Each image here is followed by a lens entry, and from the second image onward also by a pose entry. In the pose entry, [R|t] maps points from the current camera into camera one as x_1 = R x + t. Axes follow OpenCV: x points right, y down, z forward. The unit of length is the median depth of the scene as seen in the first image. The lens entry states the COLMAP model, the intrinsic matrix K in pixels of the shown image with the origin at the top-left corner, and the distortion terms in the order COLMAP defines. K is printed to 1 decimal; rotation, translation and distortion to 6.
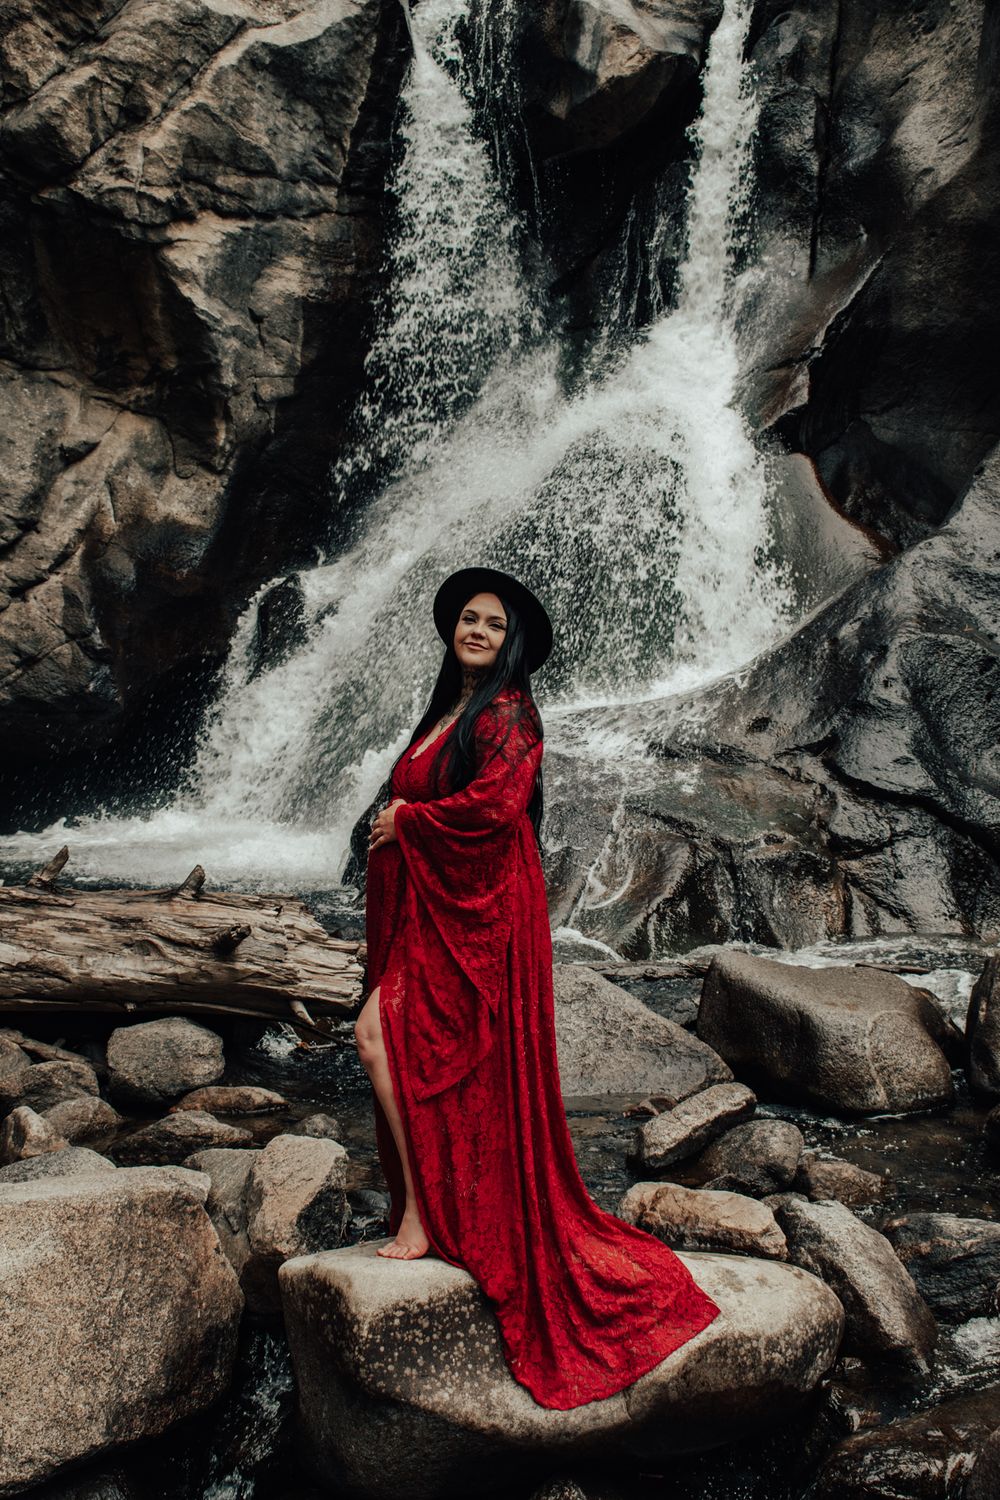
lens RADIAL K [[1913.2, 0, 500.7], [0, 1913.2, 747.0], [0, 0, 1]] dist [-0.046858, 0.000000]
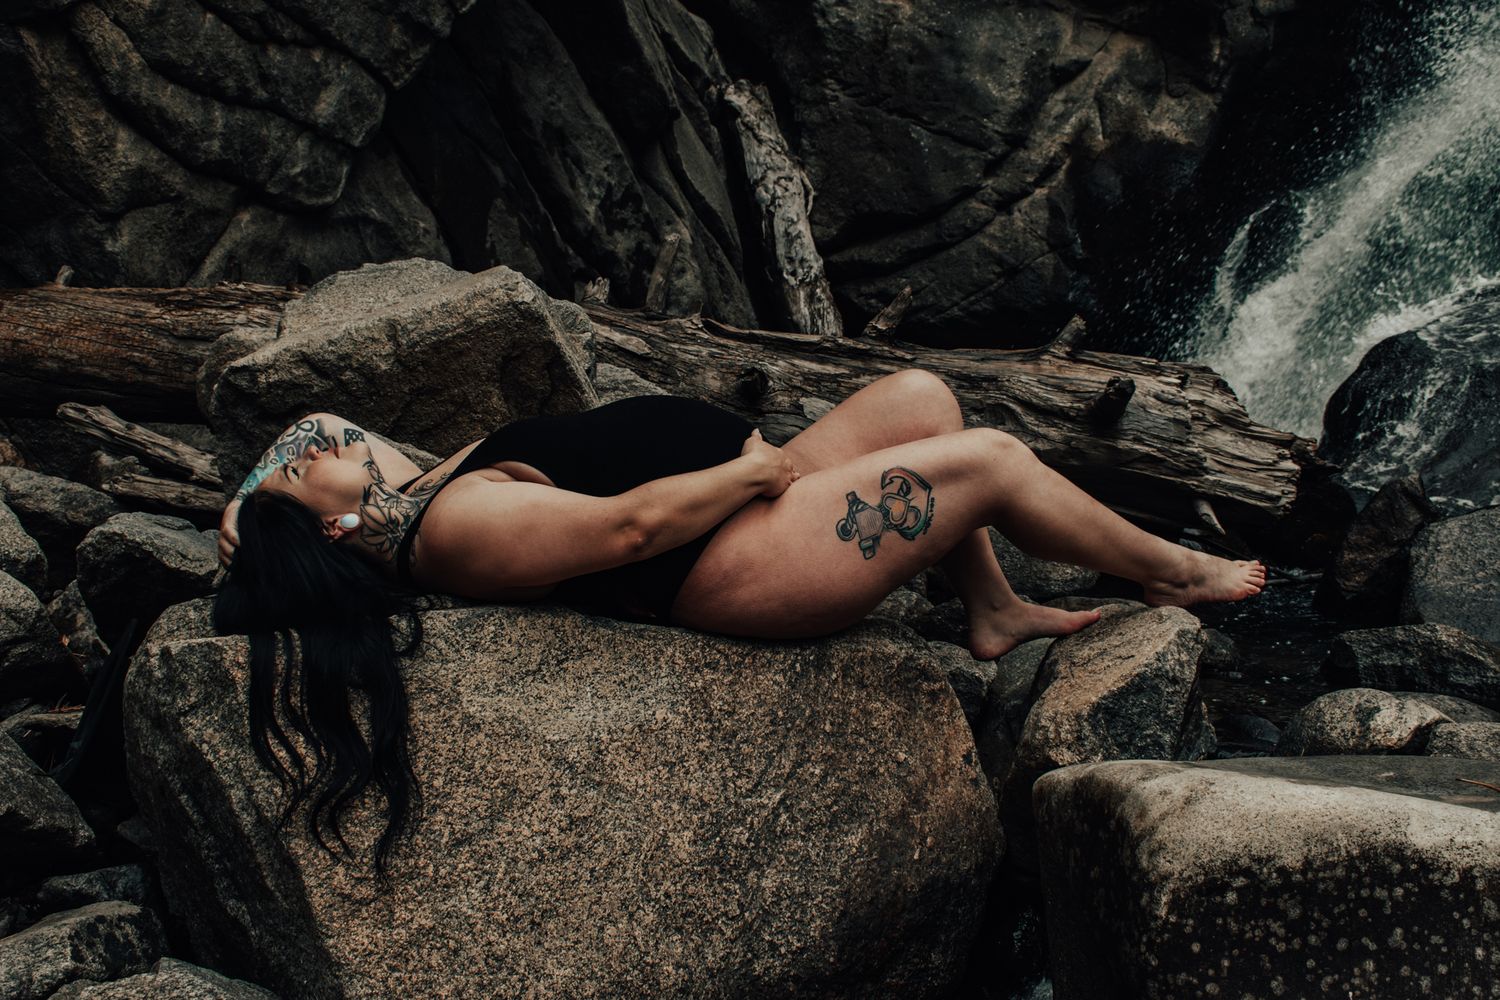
lens RADIAL K [[1623.4, 0, 742.4], [0, 1623.4, 496.1], [0, 0, 1]] dist [-0.066662, 0.000000]
pose [[0.900335, 0.040965, -0.433265, 0.004104], [-0.031316, 0.999077, 0.029386, 0.115797], [0.434069, -0.012889, 0.900788, 0.349694]]
